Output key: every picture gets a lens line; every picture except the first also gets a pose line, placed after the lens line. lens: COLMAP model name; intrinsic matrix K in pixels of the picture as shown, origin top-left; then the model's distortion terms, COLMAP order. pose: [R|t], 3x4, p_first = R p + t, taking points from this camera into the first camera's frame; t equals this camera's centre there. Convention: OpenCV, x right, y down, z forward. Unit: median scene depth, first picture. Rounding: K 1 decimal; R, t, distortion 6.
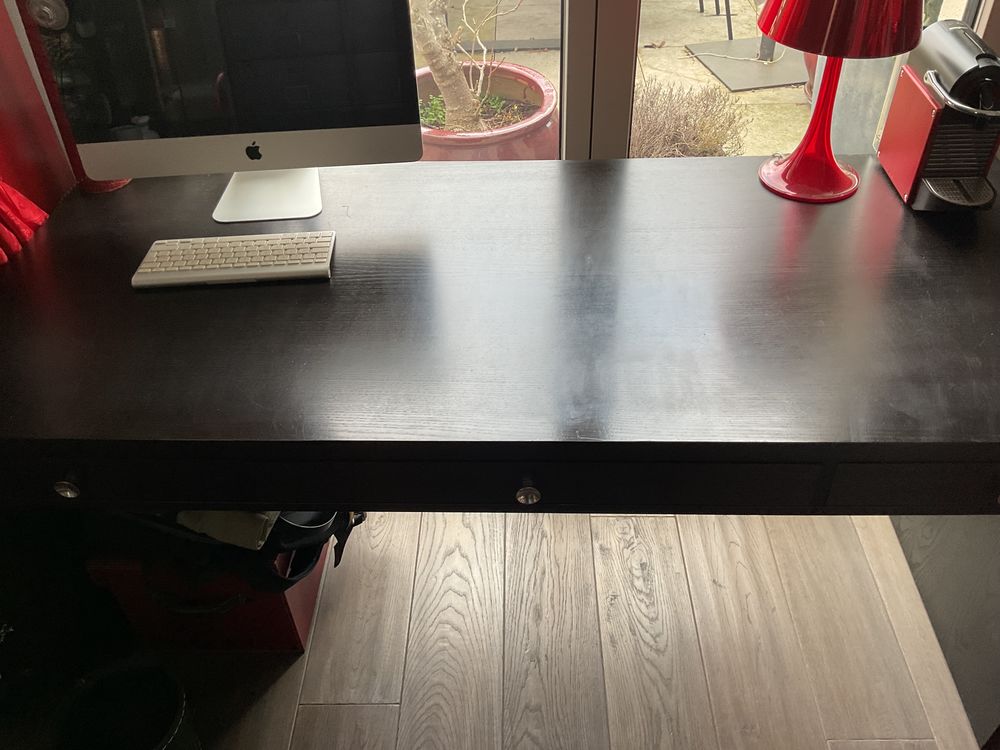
lens RADIAL K [[818.5, 0, 500.0], [0, 818.5, 375.0], [0, 0, 1]] dist [0.110685, -0.224666]
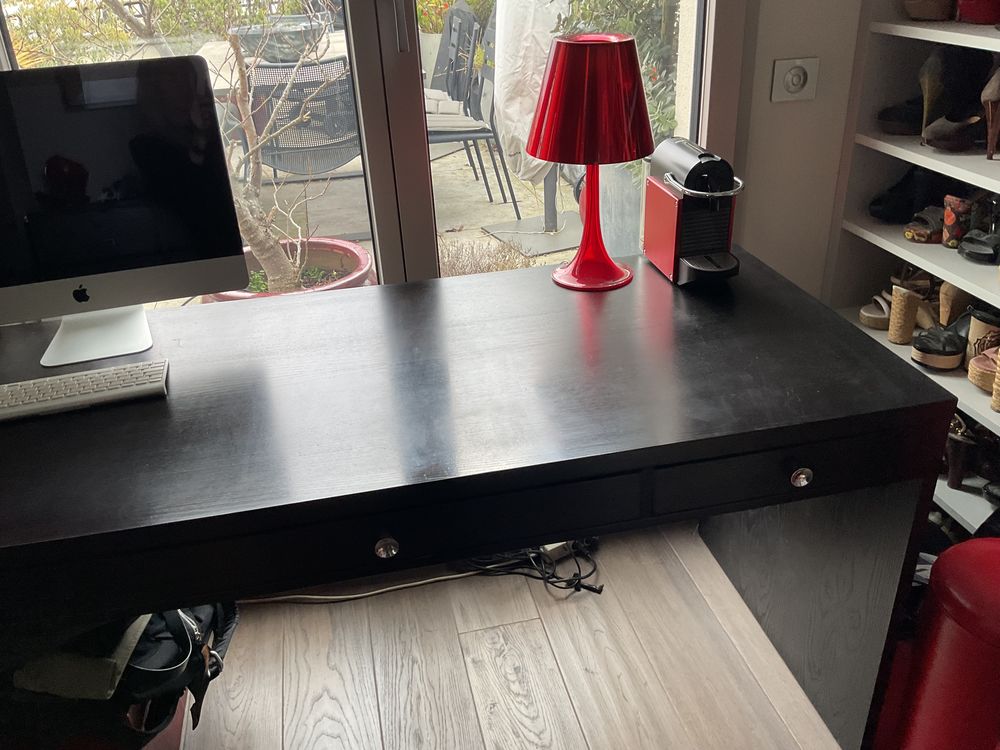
lens RADIAL K [[818.5, 0, 500.0], [0, 818.5, 375.0], [0, 0, 1]] dist [0.110685, -0.224666]
pose [[0.971912, -0.119264, 0.202889, -0.007470], [0.165368, 0.959476, -0.228165, 0.125956], [-0.167455, 0.255307, 0.952248, -0.044652]]
